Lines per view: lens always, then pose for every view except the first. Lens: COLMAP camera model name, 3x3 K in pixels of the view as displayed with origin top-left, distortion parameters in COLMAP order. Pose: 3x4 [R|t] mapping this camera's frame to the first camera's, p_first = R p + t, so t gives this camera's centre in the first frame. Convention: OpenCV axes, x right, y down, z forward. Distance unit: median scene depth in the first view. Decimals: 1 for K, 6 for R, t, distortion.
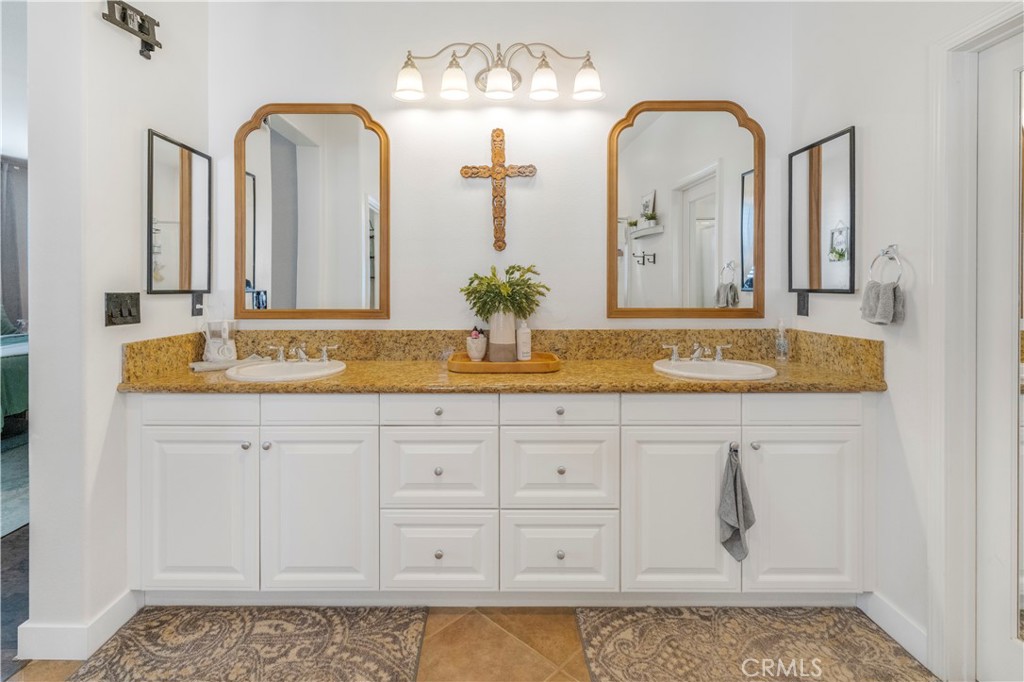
lens RADIAL K [[485.5, 0, 510.1], [0, 485.5, 288.5], [0, 0, 1]] dist [0.000880, 0.000382]
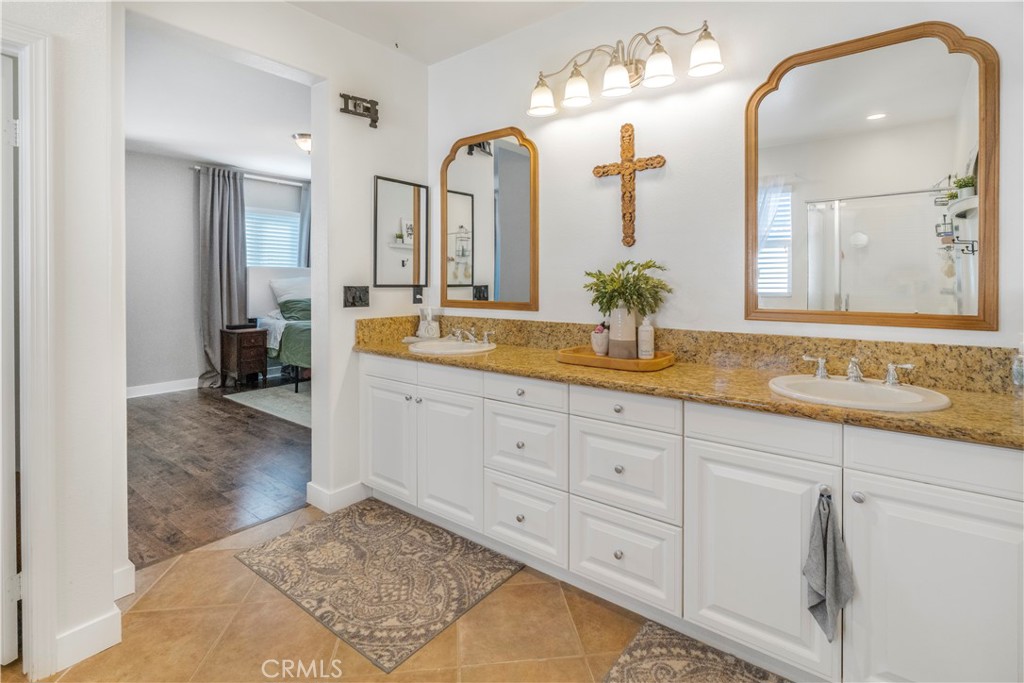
lens RADIAL K [[497.4, 0, 511.9], [0, 497.4, 284.9], [0, 0, 1]] dist [-0.001303, 0.000178]
pose [[0.786753, 0.005355, -0.617245, 0.513940], [-0.004761, 0.999985, 0.002607, -0.001351], [0.617250, 0.000888, 0.786767, 0.065970]]
